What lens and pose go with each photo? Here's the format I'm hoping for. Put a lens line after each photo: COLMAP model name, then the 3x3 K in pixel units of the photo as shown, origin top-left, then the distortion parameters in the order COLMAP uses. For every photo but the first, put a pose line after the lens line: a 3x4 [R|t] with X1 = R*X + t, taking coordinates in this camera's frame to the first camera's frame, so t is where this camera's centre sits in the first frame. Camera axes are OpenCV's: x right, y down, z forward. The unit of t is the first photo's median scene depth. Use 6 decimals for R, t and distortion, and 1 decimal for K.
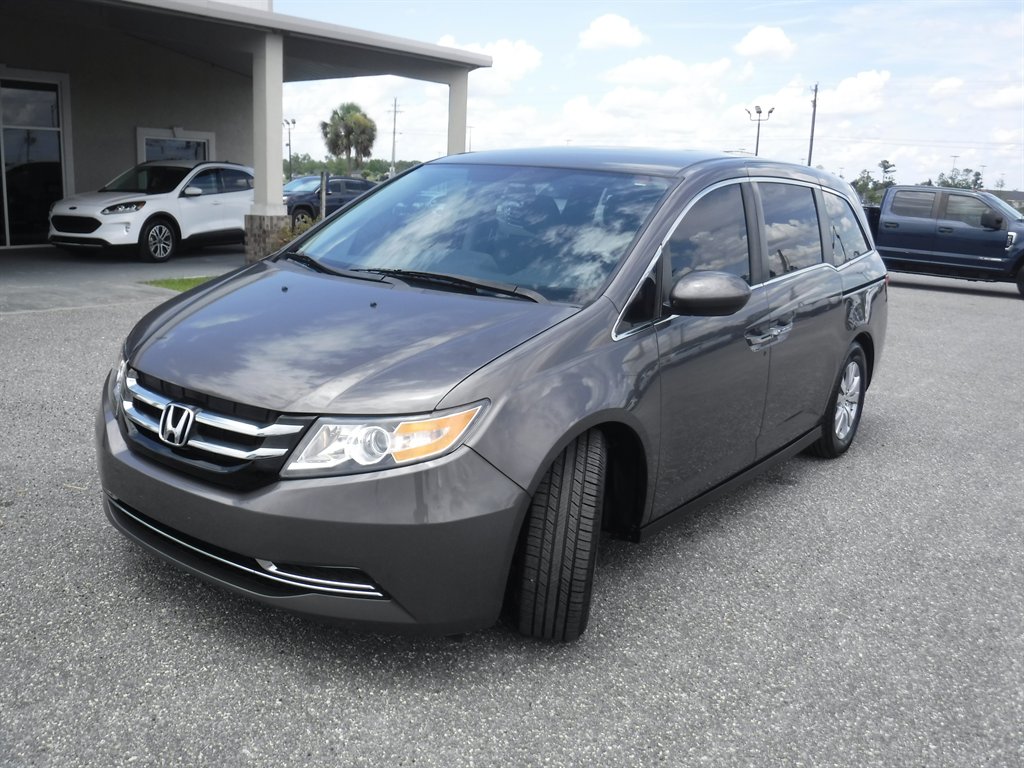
lens RADIAL K [[909.7, 0, 512.0], [0, 909.7, 384.0], [0, 0, 1]] dist [-0.048859, -0.004494]
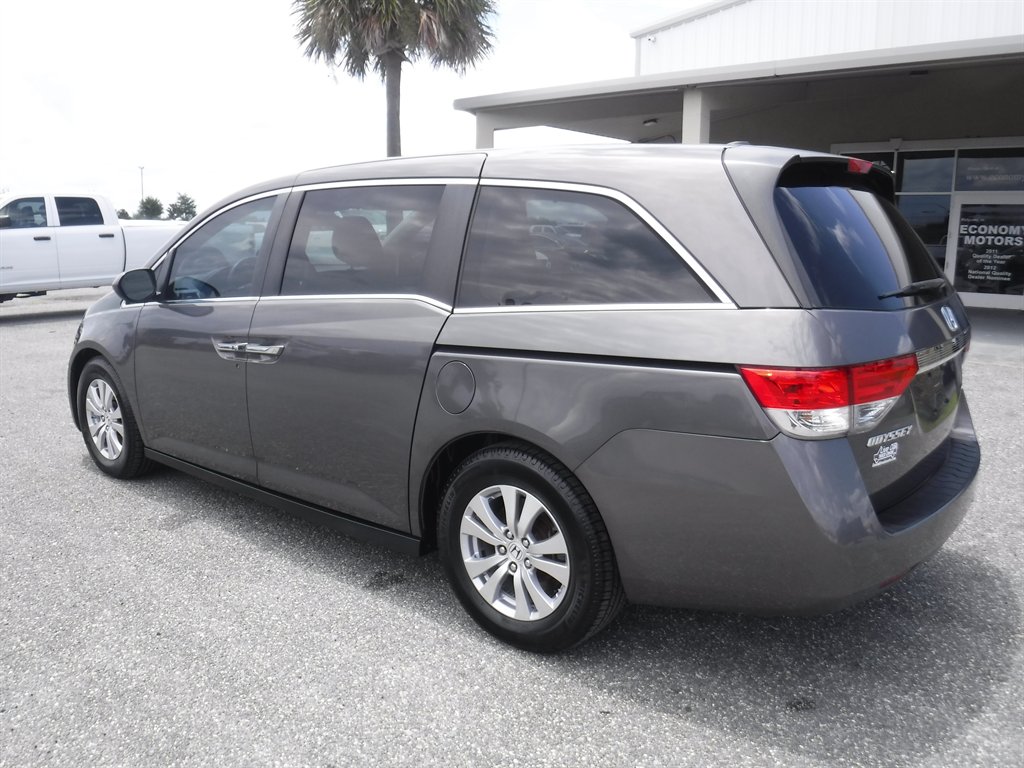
lens RADIAL K [[831.9, 0, 512.0], [0, 831.9, 384.0], [0, 0, 1]] dist [-0.092356, 0.003606]
pose [[-0.042539, 0.142583, -0.988868, 1.166136], [-0.220783, 0.963953, 0.148488, -0.213973], [0.974395, 0.224642, -0.009526, 1.326689]]
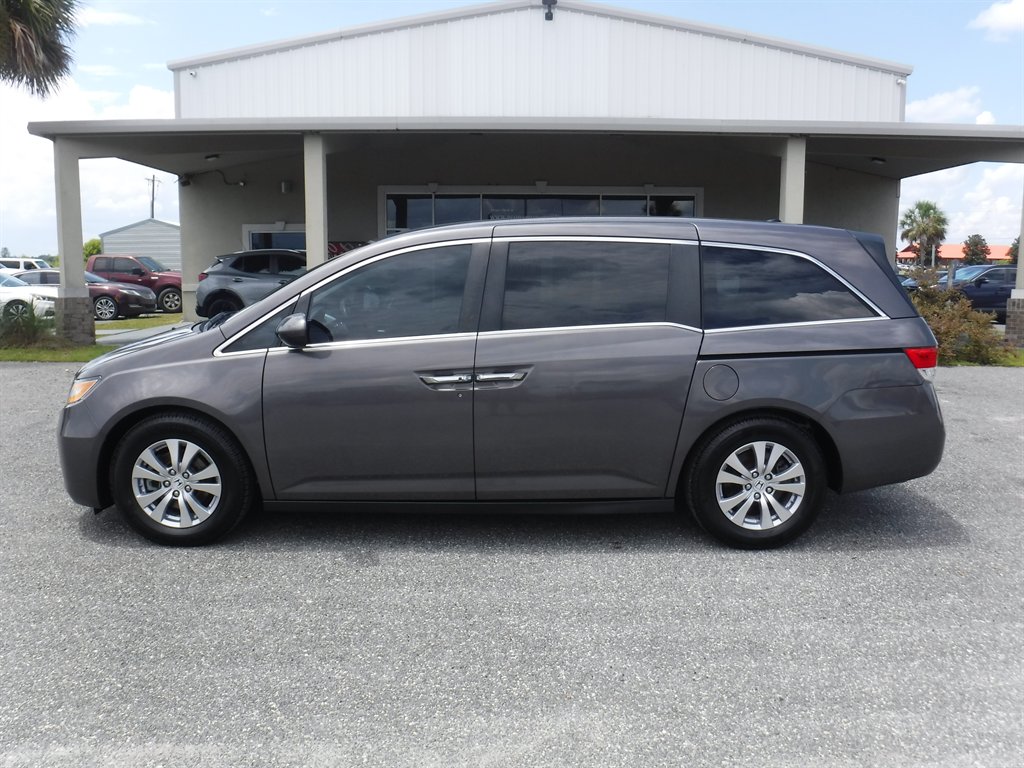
lens RADIAL K [[831.9, 0, 512.0], [0, 831.9, 384.0], [0, 0, 1]] dist [-0.092356, 0.003606]
pose [[0.613351, 0.077714, -0.785978, 1.125112], [-0.150065, 0.988486, -0.019368, -0.036500], [0.775423, 0.129827, 0.617951, 0.438515]]
